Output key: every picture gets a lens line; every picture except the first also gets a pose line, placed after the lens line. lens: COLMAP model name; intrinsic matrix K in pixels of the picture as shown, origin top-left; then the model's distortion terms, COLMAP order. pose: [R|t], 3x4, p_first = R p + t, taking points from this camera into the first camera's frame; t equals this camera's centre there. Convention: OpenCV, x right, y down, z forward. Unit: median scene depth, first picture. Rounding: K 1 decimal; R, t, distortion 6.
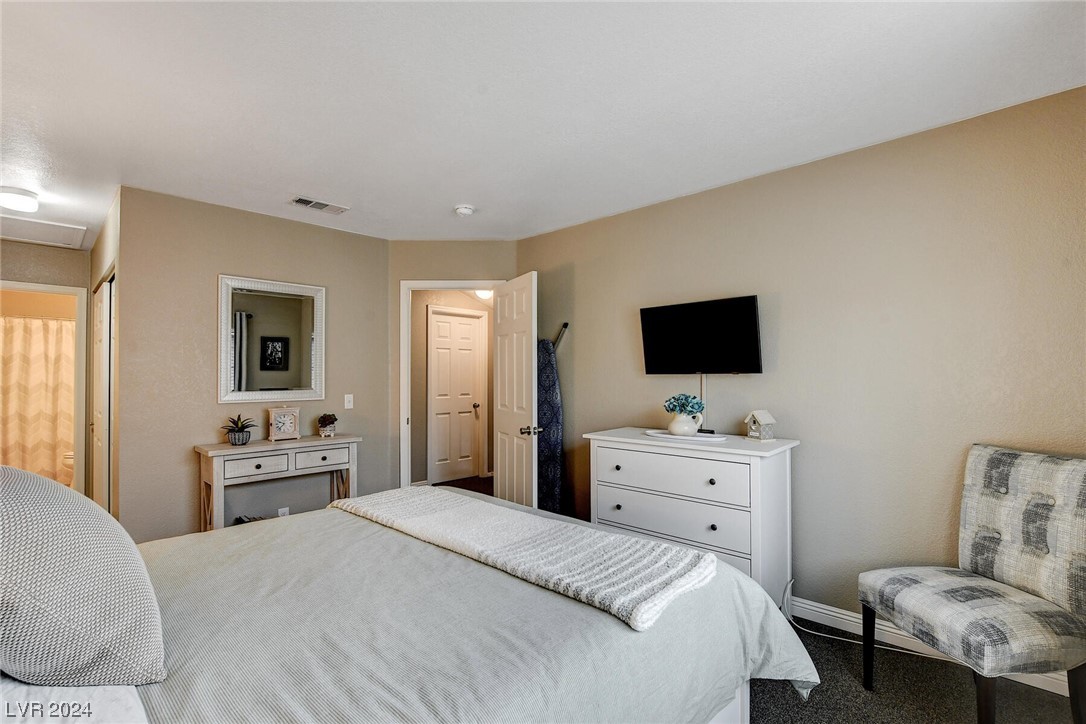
lens RADIAL K [[494.2, 0, 538.8], [0, 494.2, 365.0], [0, 0, 1]] dist [-0.019082, 0.001366]
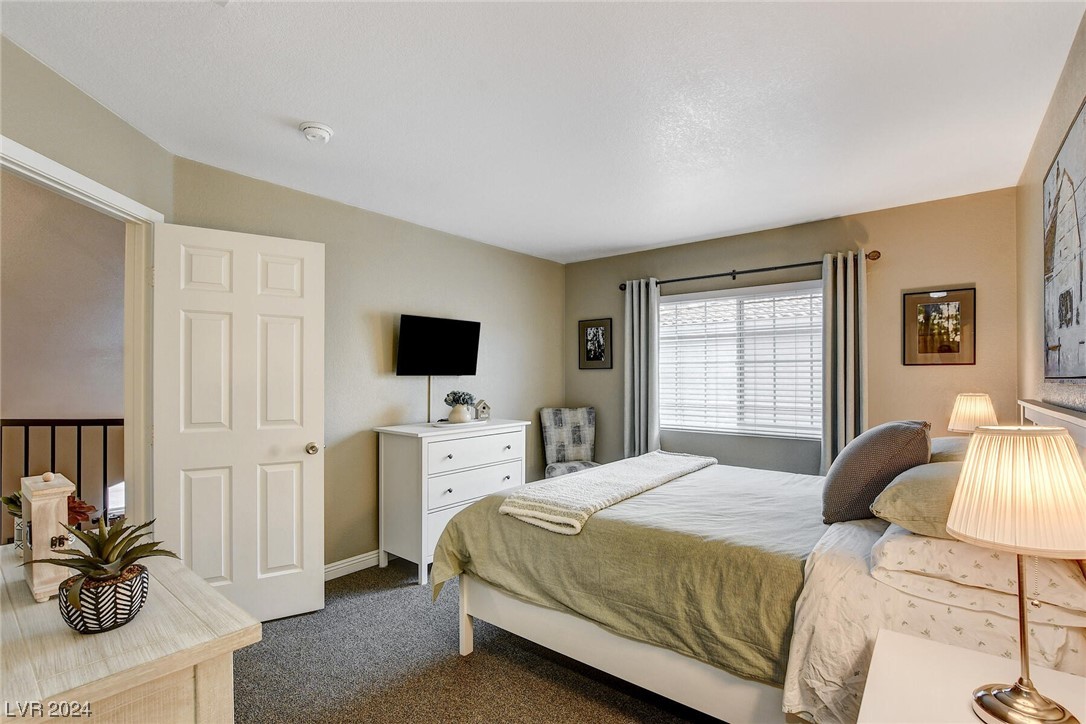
lens RADIAL K [[494.2, 0, 542.6], [0, 494.2, 368.7], [0, 0, 1]] dist [-0.019082, 0.001366]
pose [[-0.070755, 0.020082, 0.997292, -1.377390], [-0.018111, 0.999607, -0.021413, 0.032877], [-0.997329, -0.019577, -0.070363, 1.182681]]
